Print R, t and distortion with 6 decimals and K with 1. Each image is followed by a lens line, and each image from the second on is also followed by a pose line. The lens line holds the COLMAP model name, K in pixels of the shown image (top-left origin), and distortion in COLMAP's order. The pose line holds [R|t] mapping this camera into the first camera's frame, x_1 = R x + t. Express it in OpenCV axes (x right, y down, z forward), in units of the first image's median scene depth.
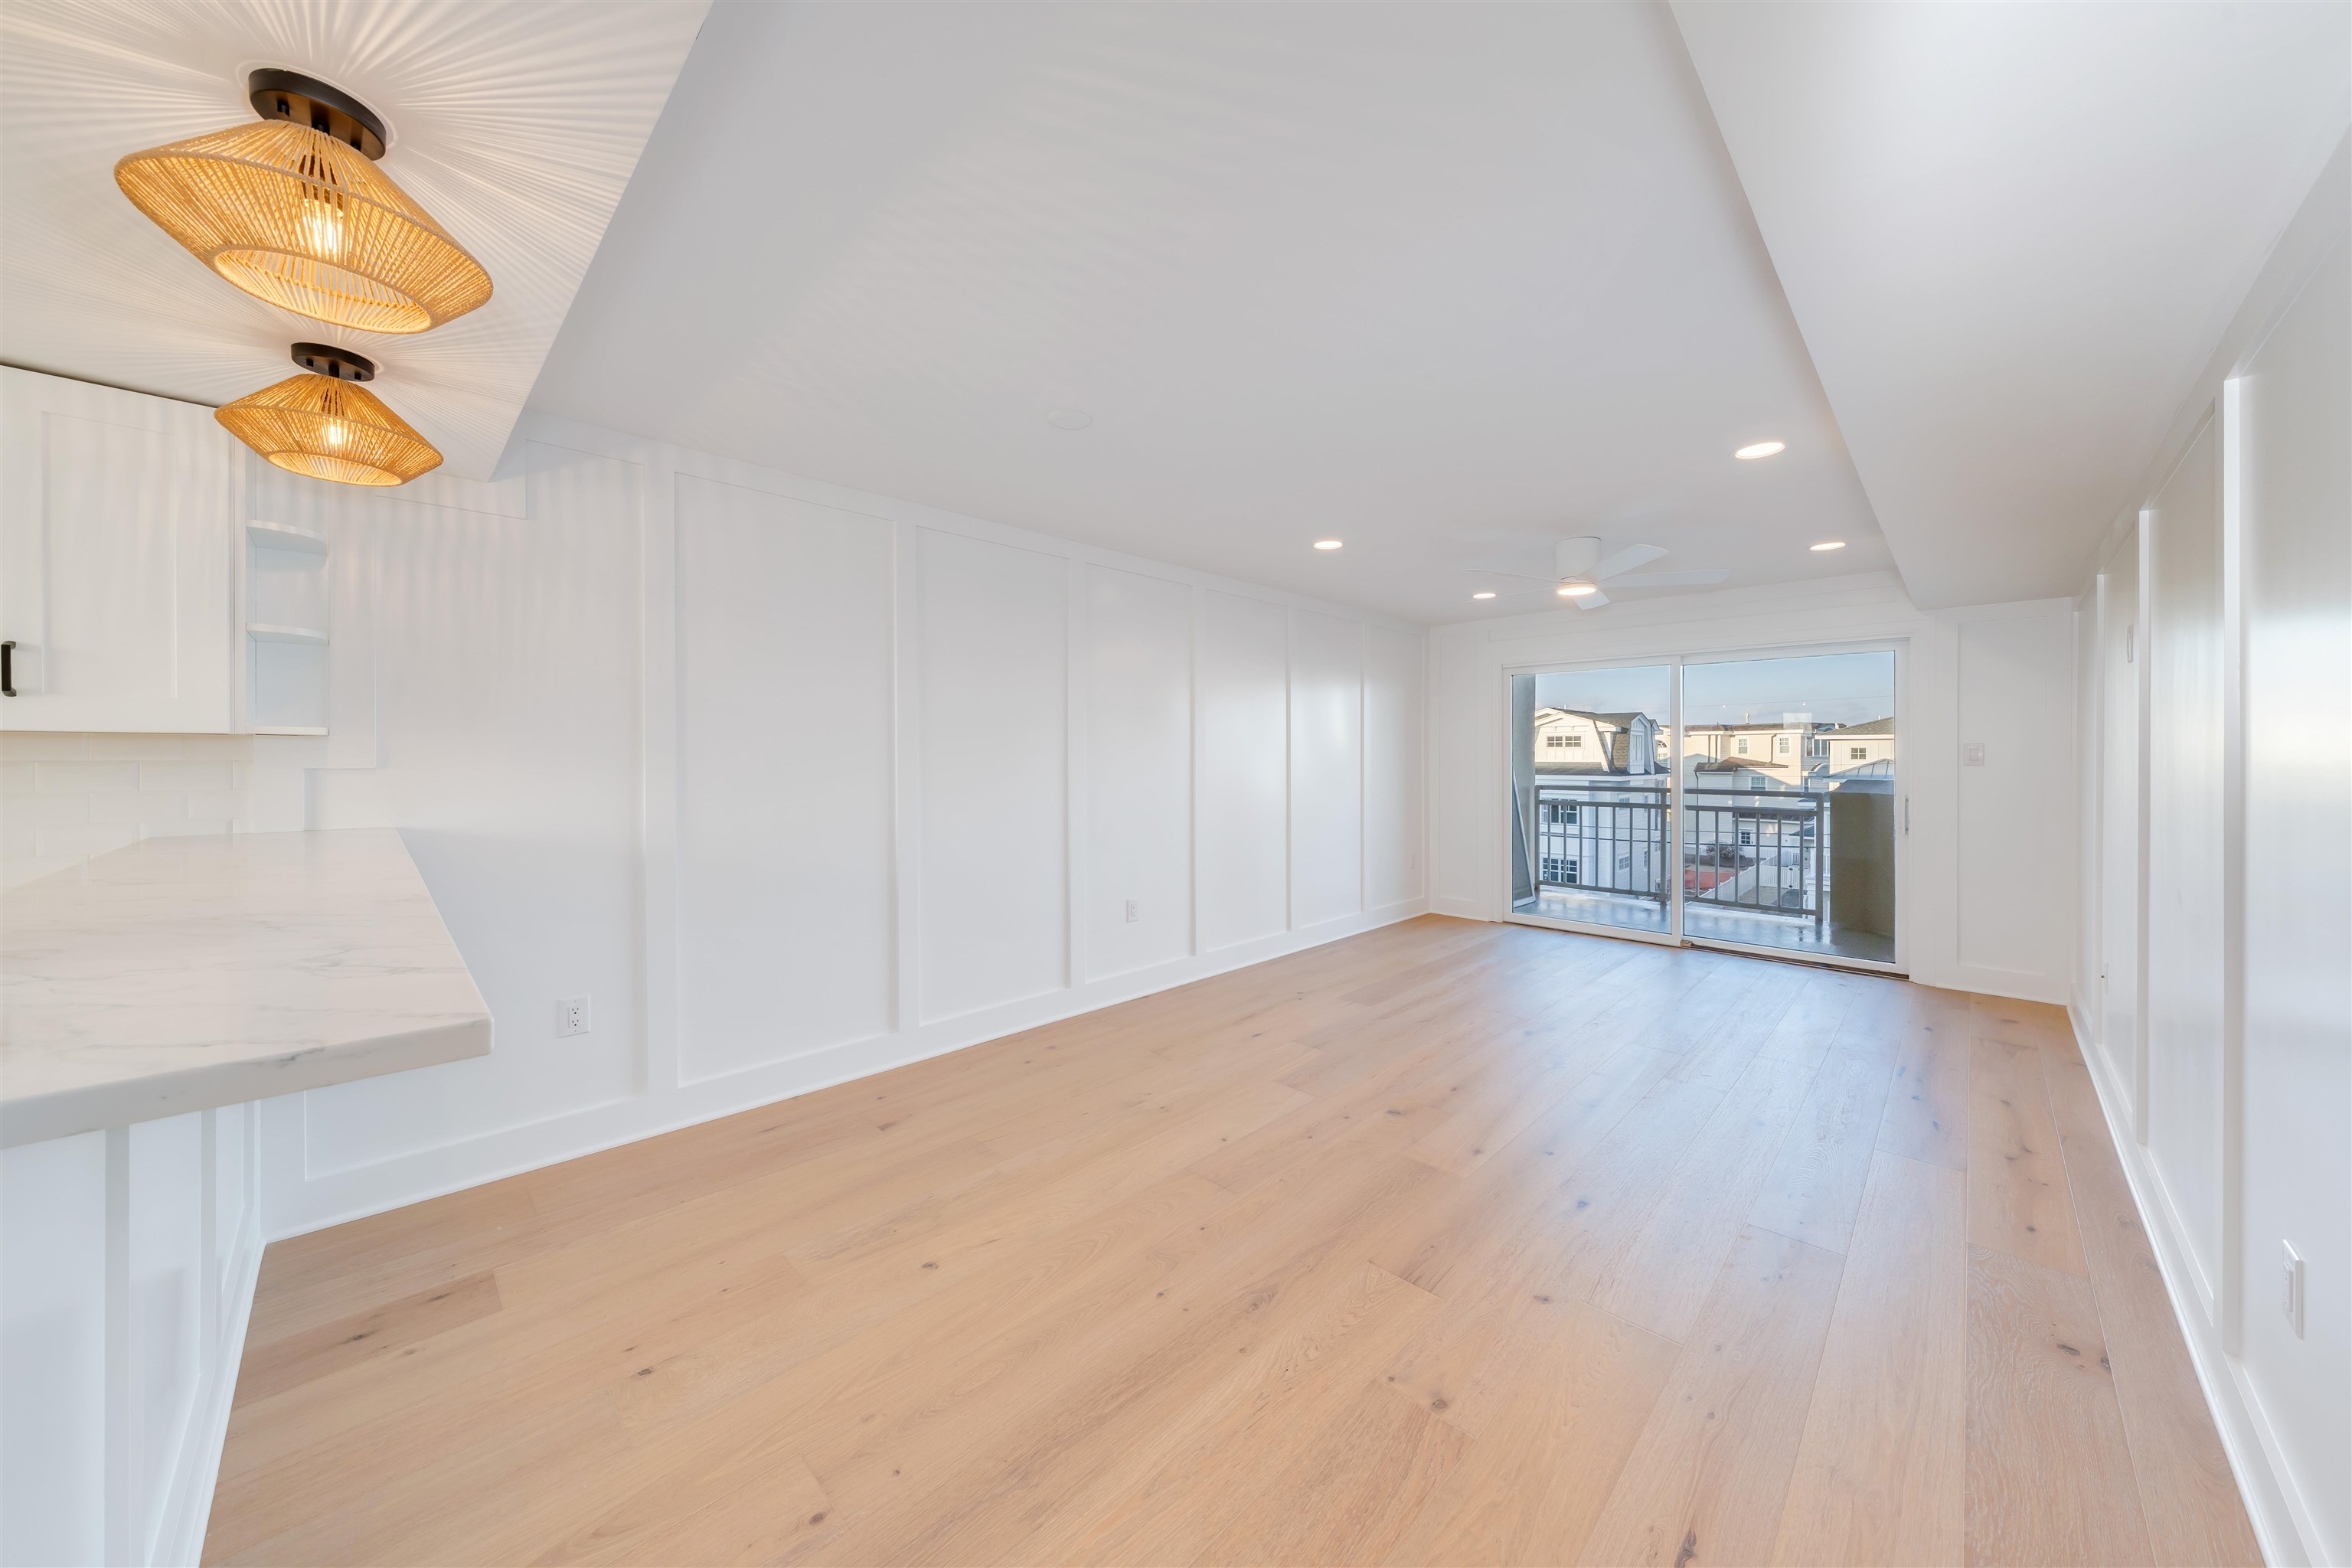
lens RADIAL K [[806.3, 0, 1169.1], [0, 806.3, 757.0], [0, 0, 1]] dist [-0.015396, 0.004142]
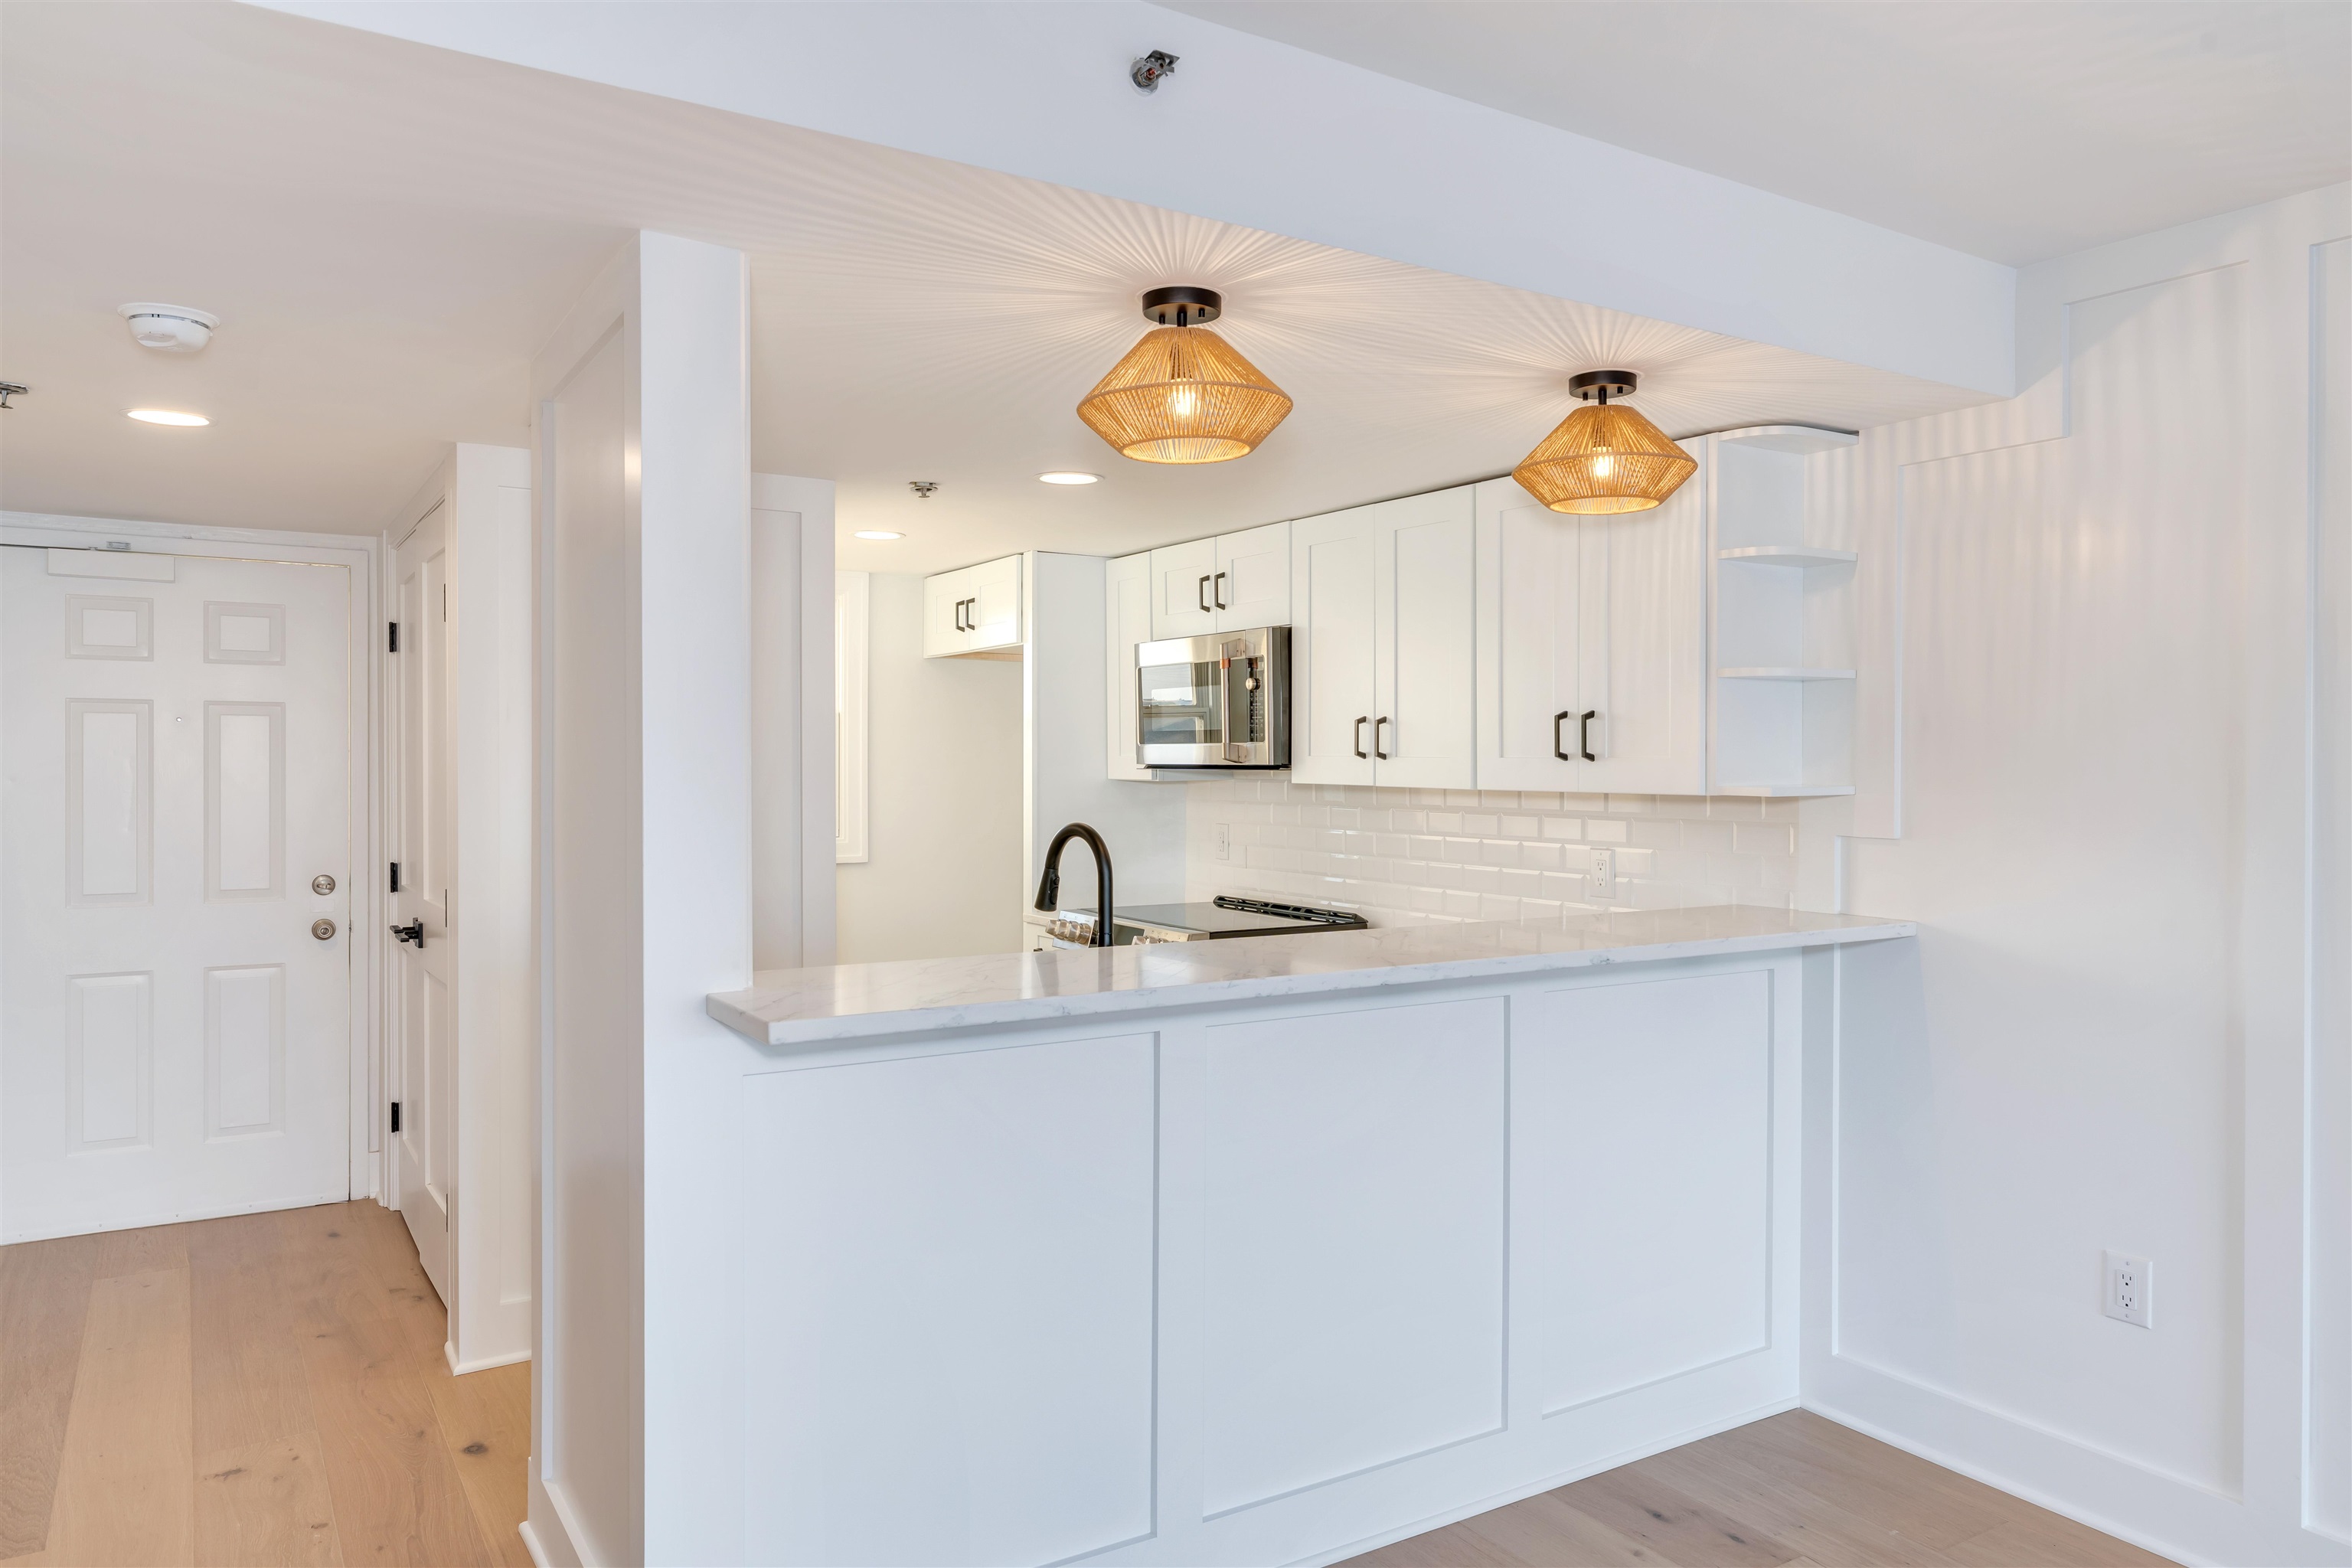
lens RADIAL K [[1582.9, 0, 1176.0], [0, 1582.9, 784.0], [0, 0, 1]] dist [0.002270, 0.000311]
pose [[-0.220678, 0.014018, -0.975246, 0.276742], [-0.003130, 0.999881, 0.015080, -0.027567], [0.975342, 0.006380, -0.220608, 0.329486]]
